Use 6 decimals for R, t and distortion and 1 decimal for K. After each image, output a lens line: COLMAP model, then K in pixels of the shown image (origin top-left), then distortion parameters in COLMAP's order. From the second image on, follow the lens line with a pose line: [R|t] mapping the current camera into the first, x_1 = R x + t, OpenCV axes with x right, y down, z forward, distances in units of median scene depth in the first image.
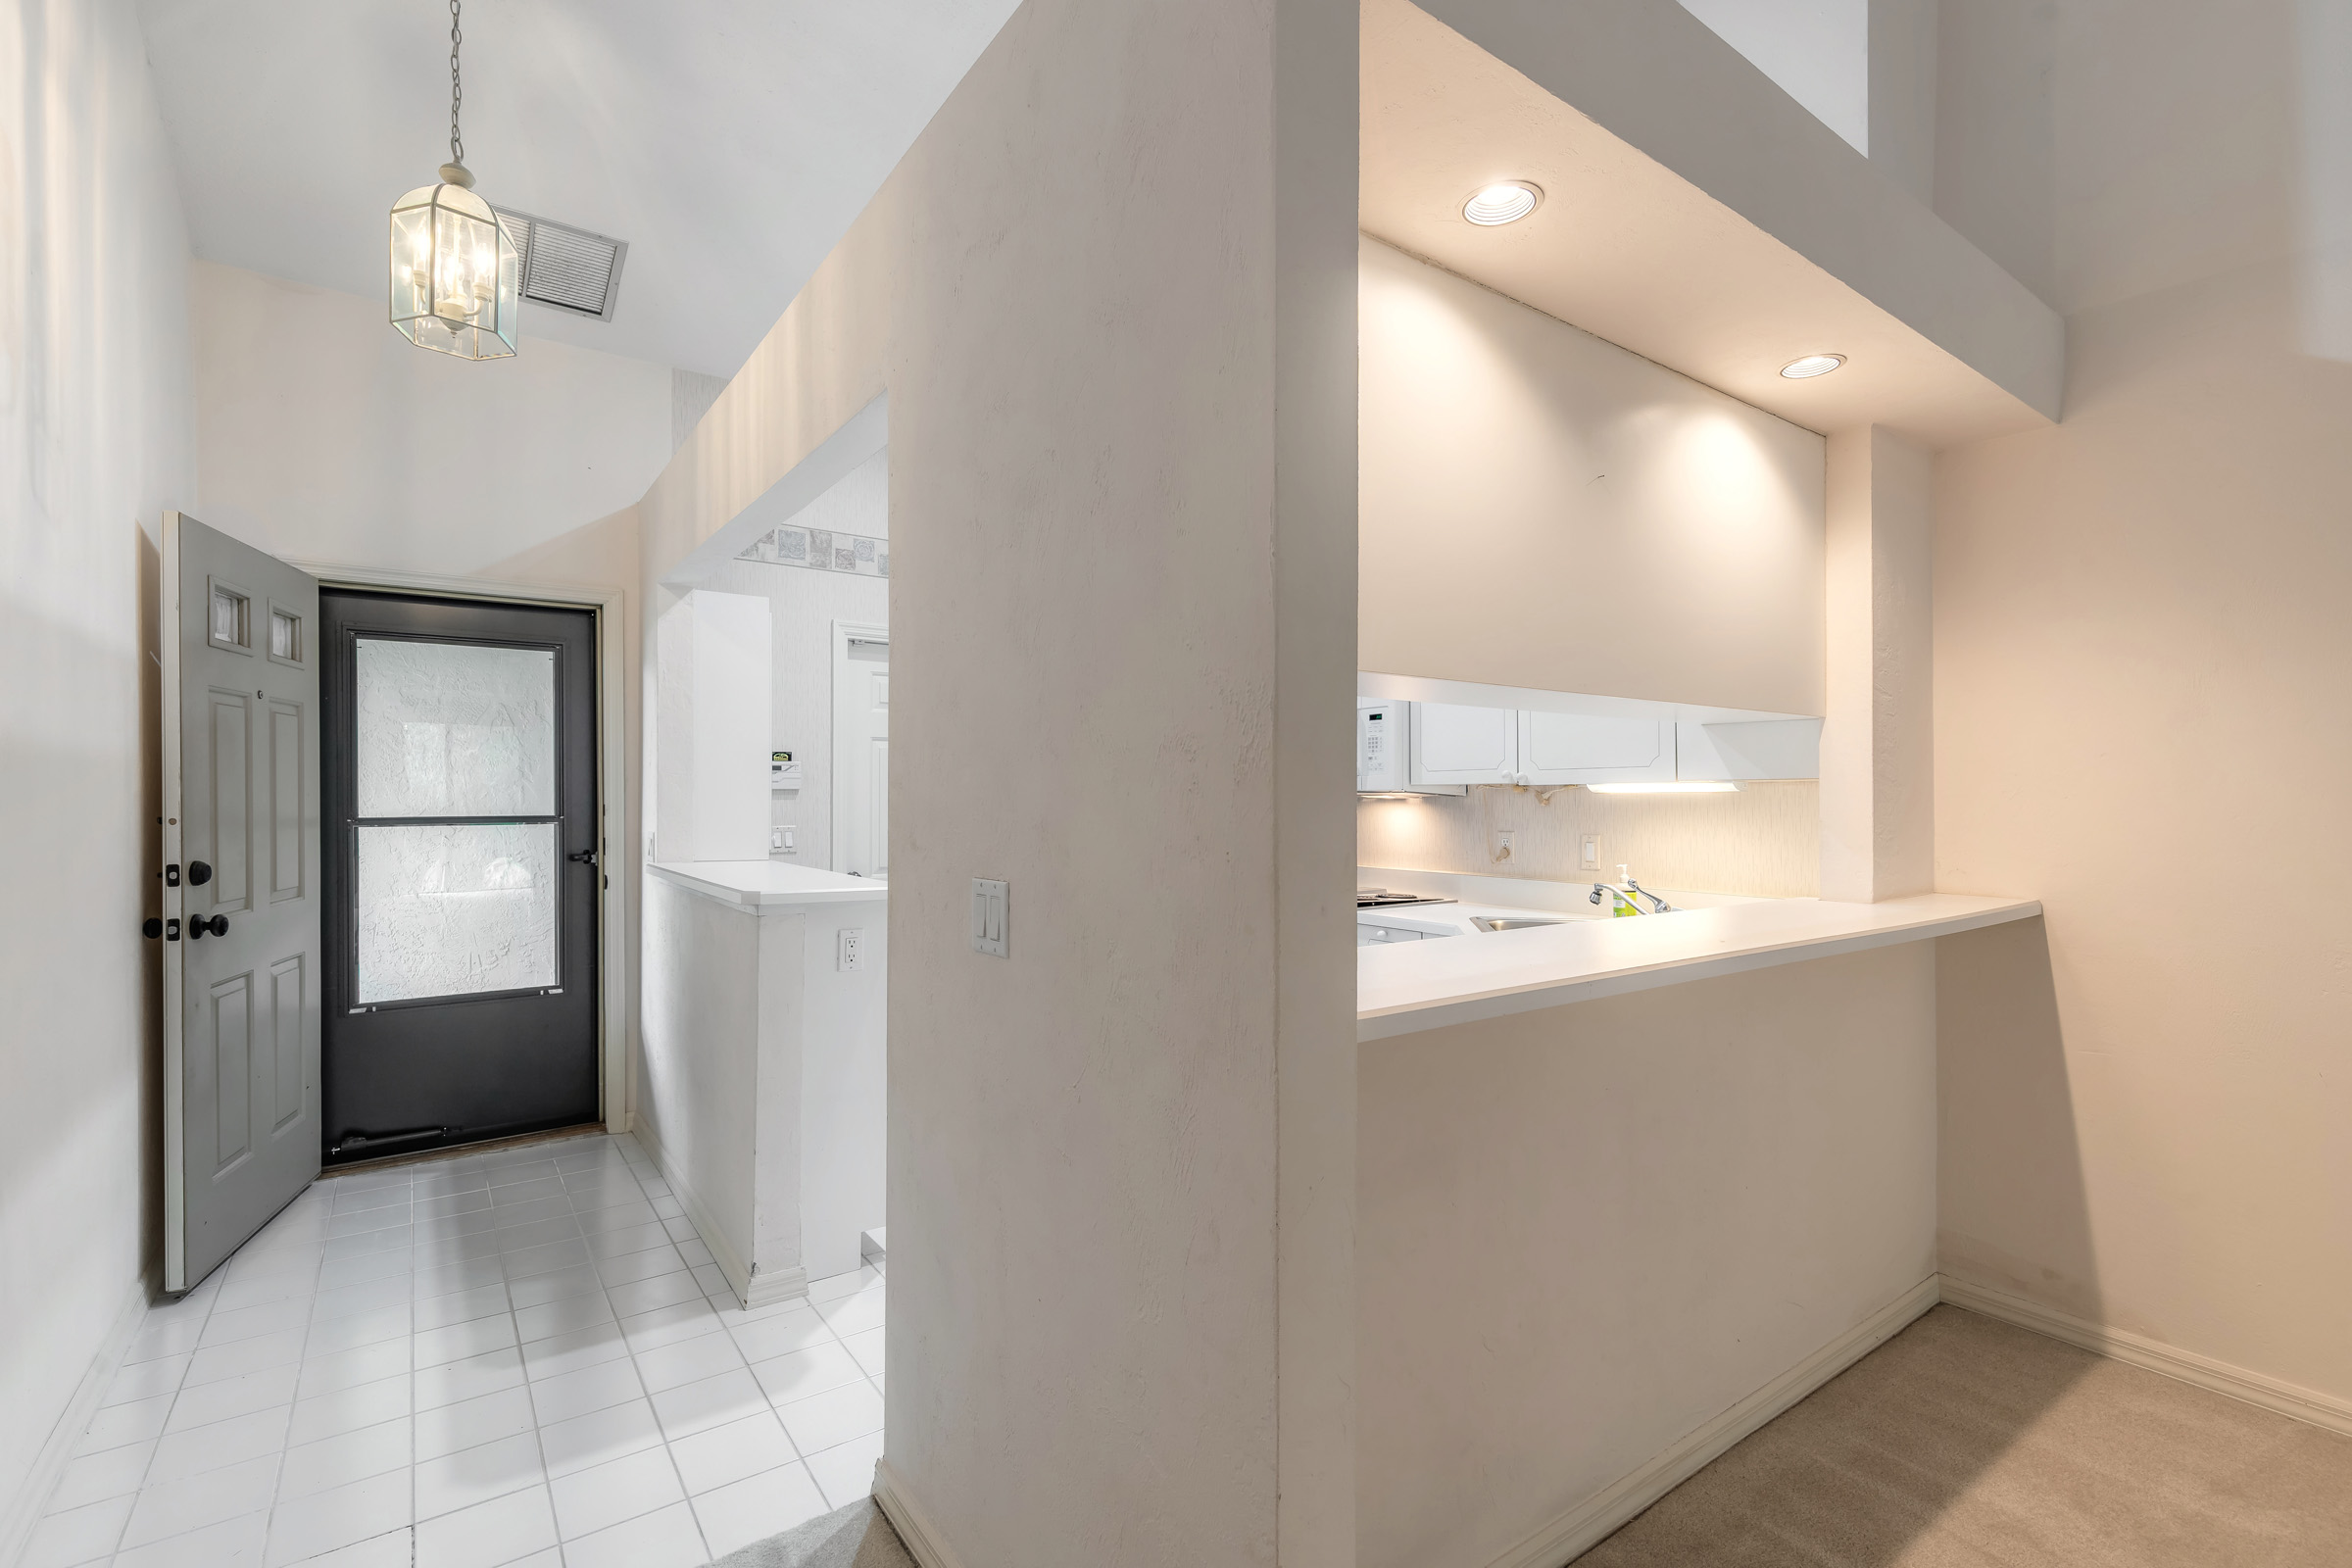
lens RADIAL K [[1064.7, 0, 1167.2], [0, 1064.7, 791.7], [0, 0, 1]] dist [0.013233, -0.002385]
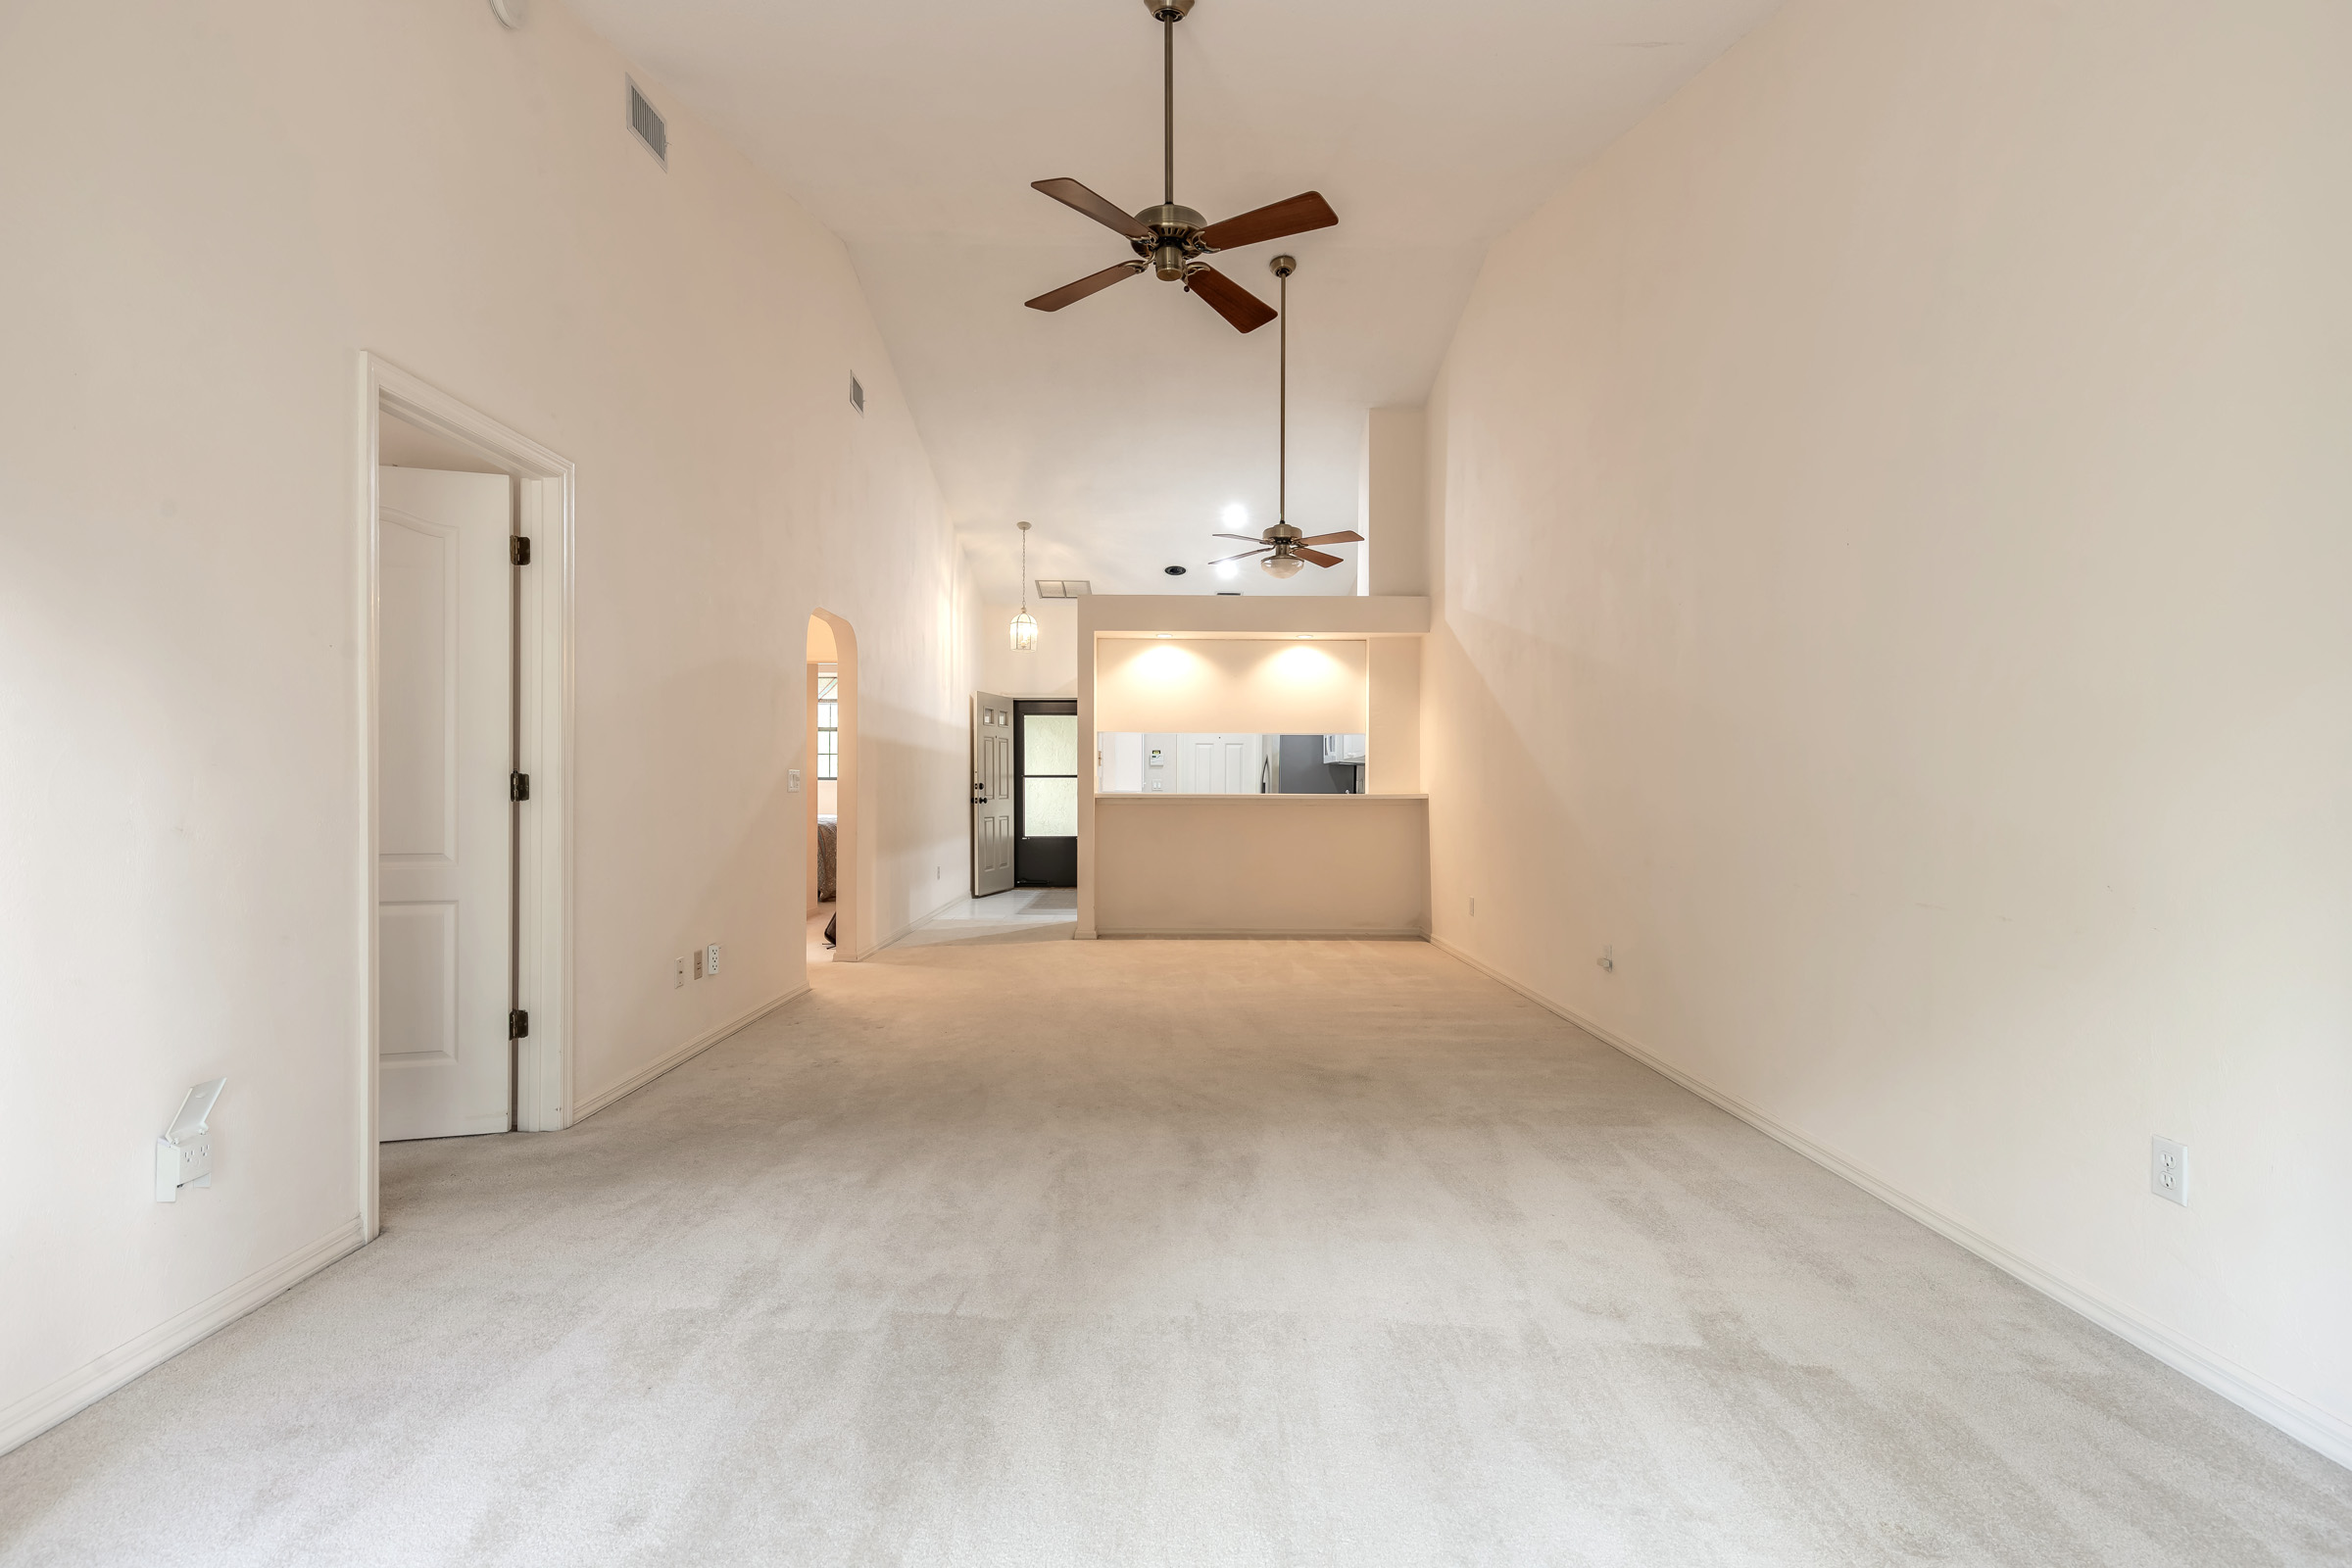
lens RADIAL K [[1064.7, 0, 1161.1], [0, 1064.7, 786.1], [0, 0, 1]] dist [0.013233, -0.002385]
pose [[0.818530, 0.000175, -0.574463, 1.308119], [-0.000138, 1.000000, 0.000108, 0.056365], [0.574463, -0.000009, 0.818530, -1.258810]]
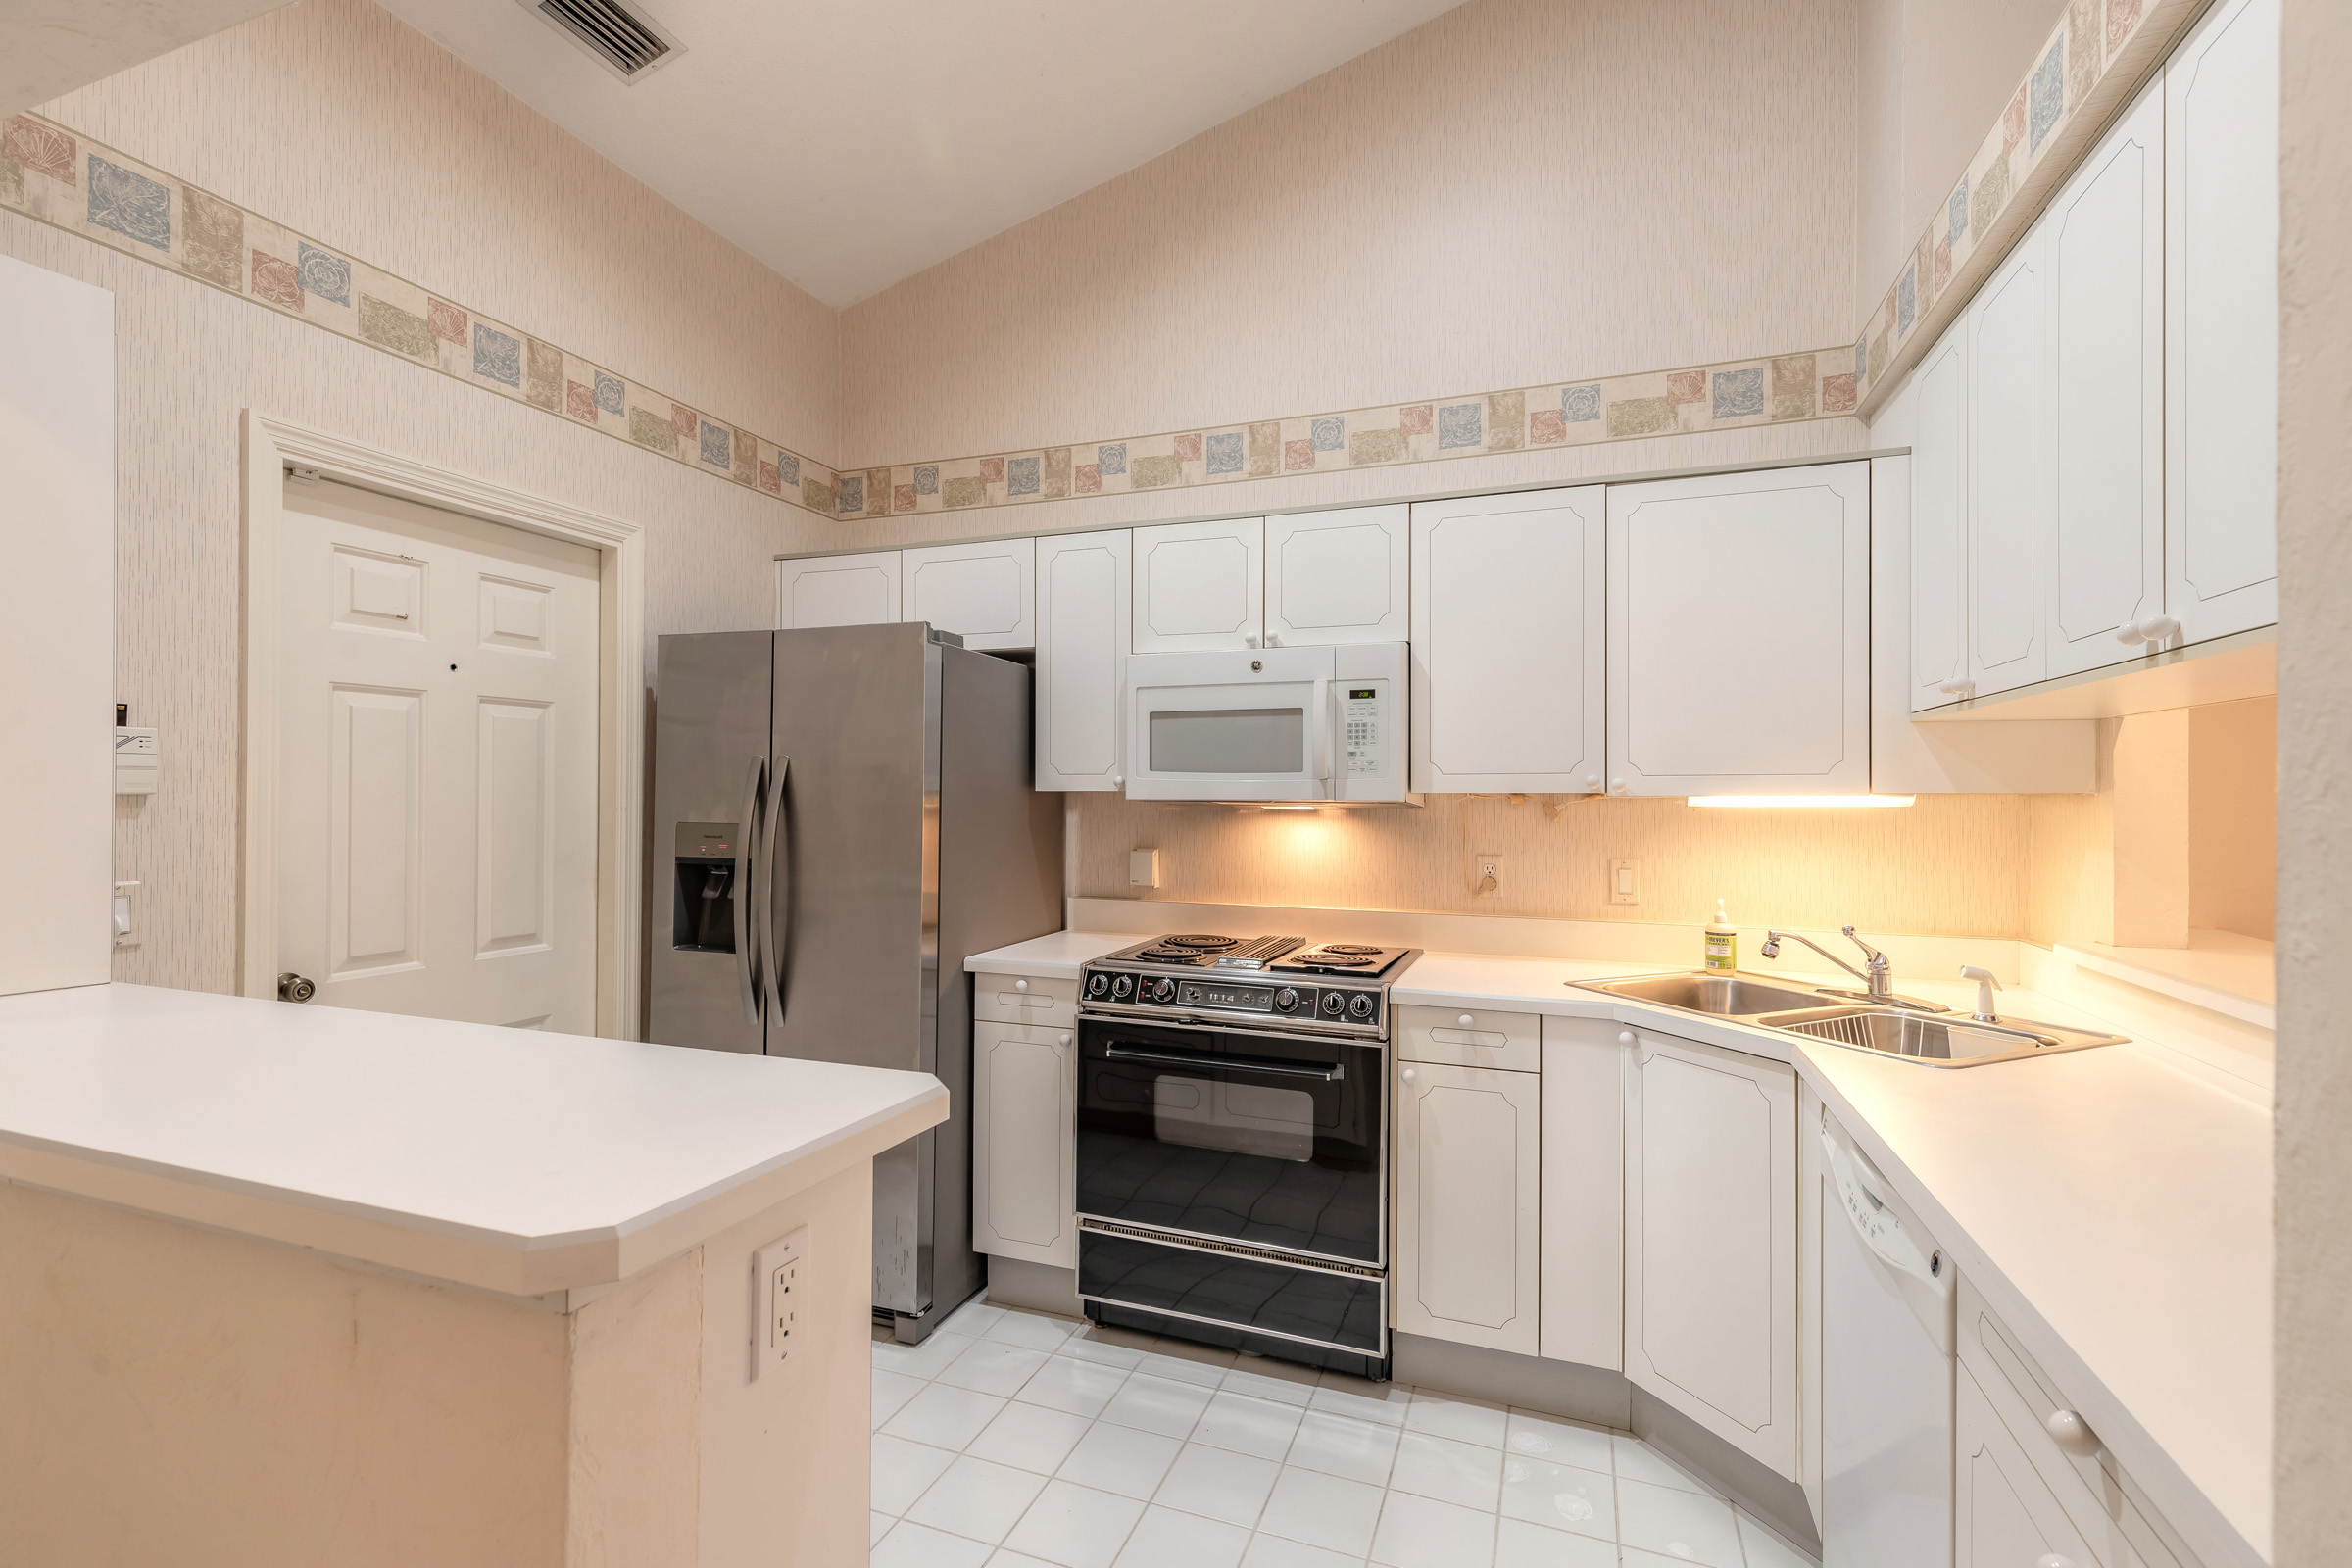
lens RADIAL K [[1064.7, 0, 1168.3], [0, 1064.7, 789.7], [0, 0, 1]] dist [0.013233, -0.002385]
pose [[0.832327, 0.005359, 0.554259, -0.295234], [-0.005660, 0.999983, -0.001169, -0.006785], [-0.554256, -0.002164, 0.832343, 0.512003]]
